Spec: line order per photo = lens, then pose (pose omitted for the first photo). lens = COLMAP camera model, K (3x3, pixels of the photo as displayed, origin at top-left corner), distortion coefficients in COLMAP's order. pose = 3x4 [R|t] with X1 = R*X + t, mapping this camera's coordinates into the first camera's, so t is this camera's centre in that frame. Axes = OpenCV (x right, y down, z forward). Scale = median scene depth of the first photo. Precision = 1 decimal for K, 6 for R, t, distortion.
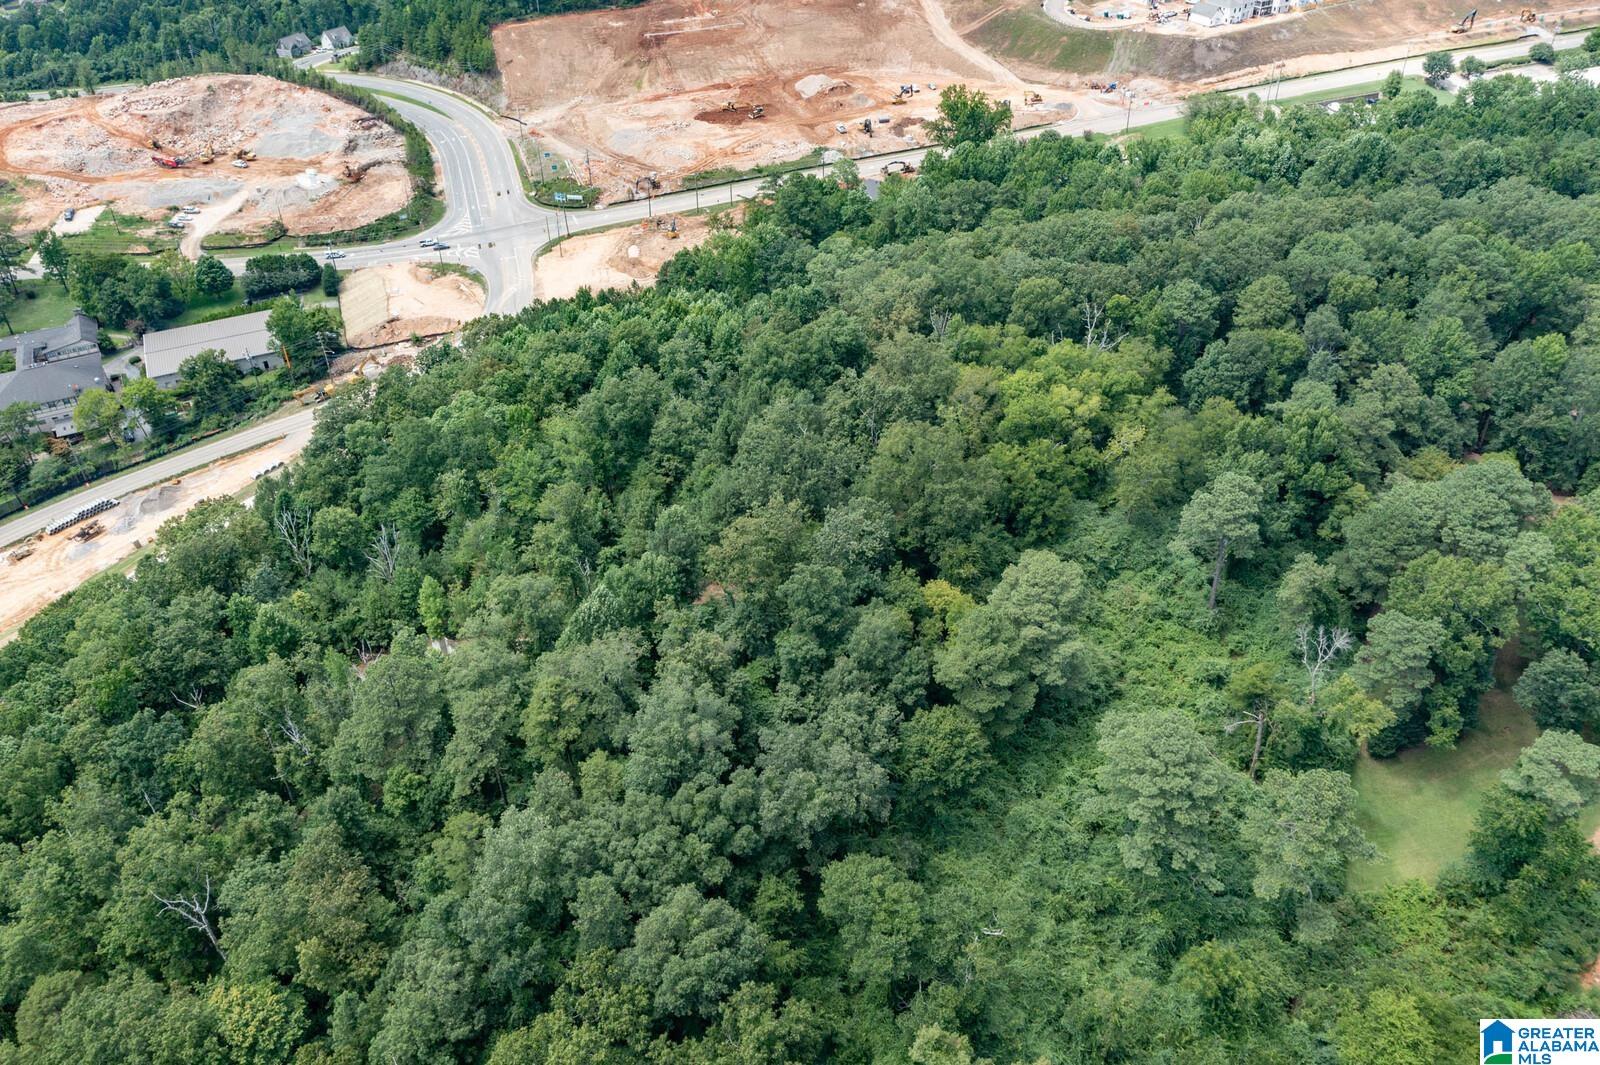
lens RADIAL K [[1282.0, 0, 799.8], [0, 1282.0, 526.2], [0, 0, 1]] dist [0.005535, 0.004319]
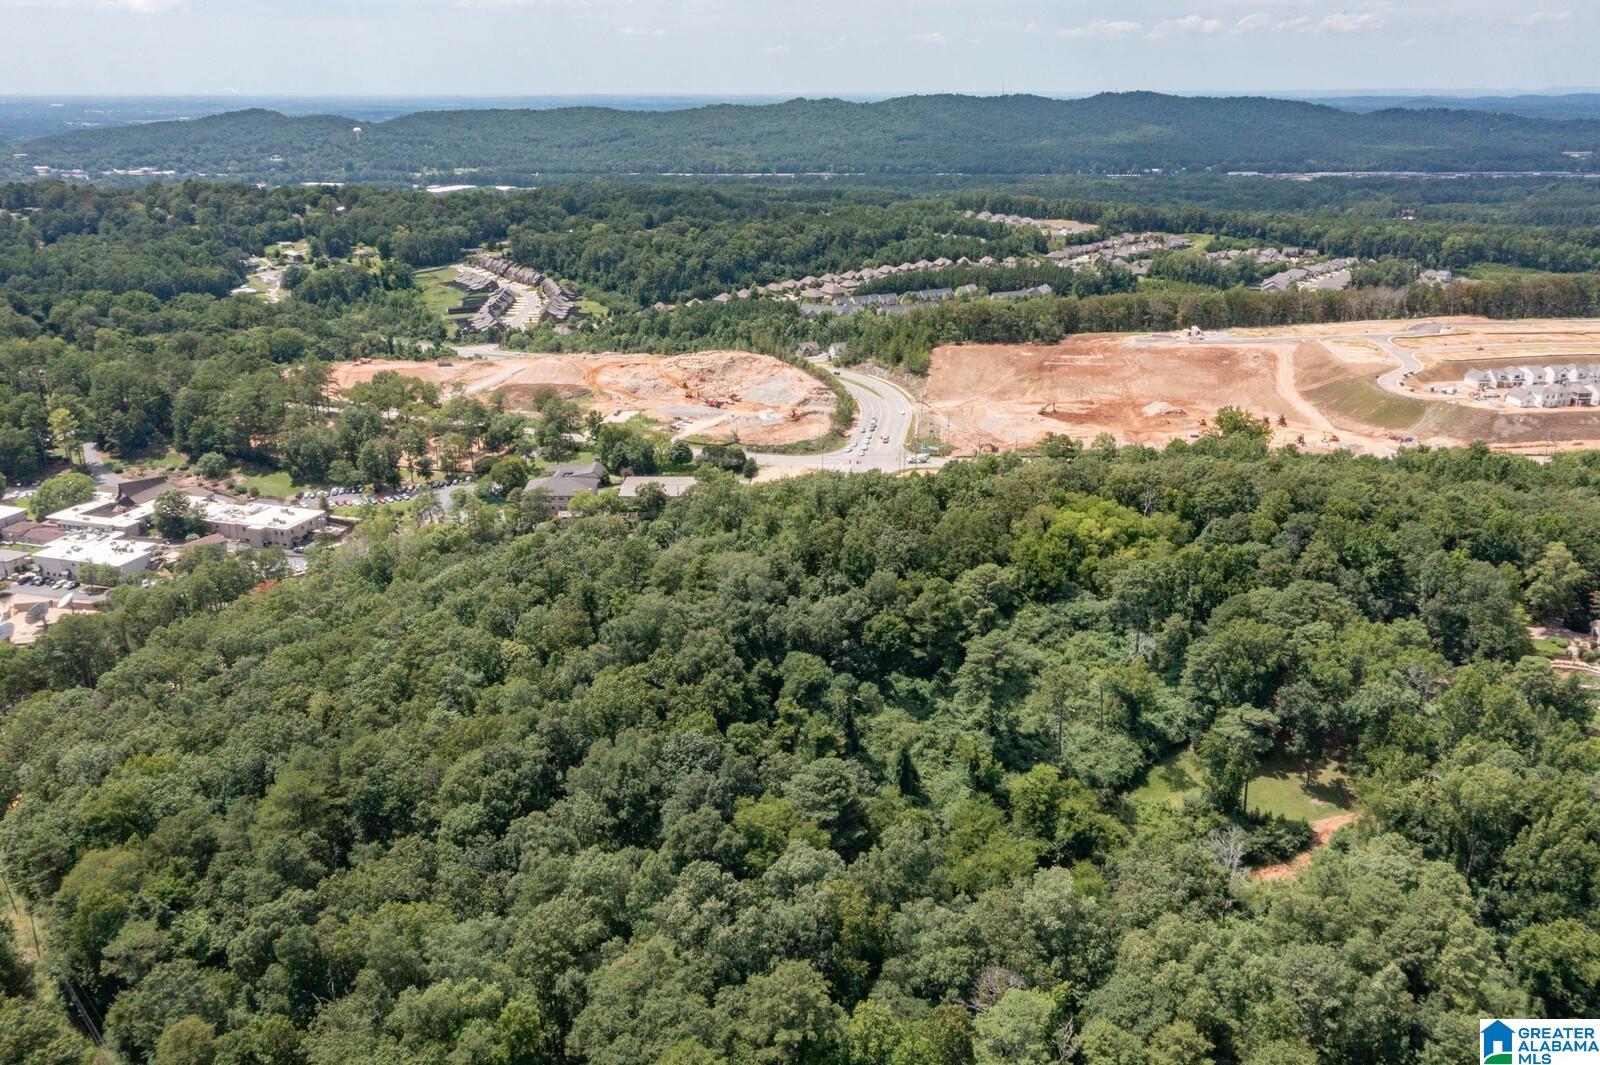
lens RADIAL K [[1318.3, 0, 798.4], [0, 1318.3, 510.0], [0, 0, 1]] dist [0.008434, 0.009904]
pose [[0.902927, 0.155387, -0.400721, 0.315065], [-0.268223, 0.932236, -0.242884, 0.217688], [0.335825, 0.326789, 0.883420, -0.317611]]
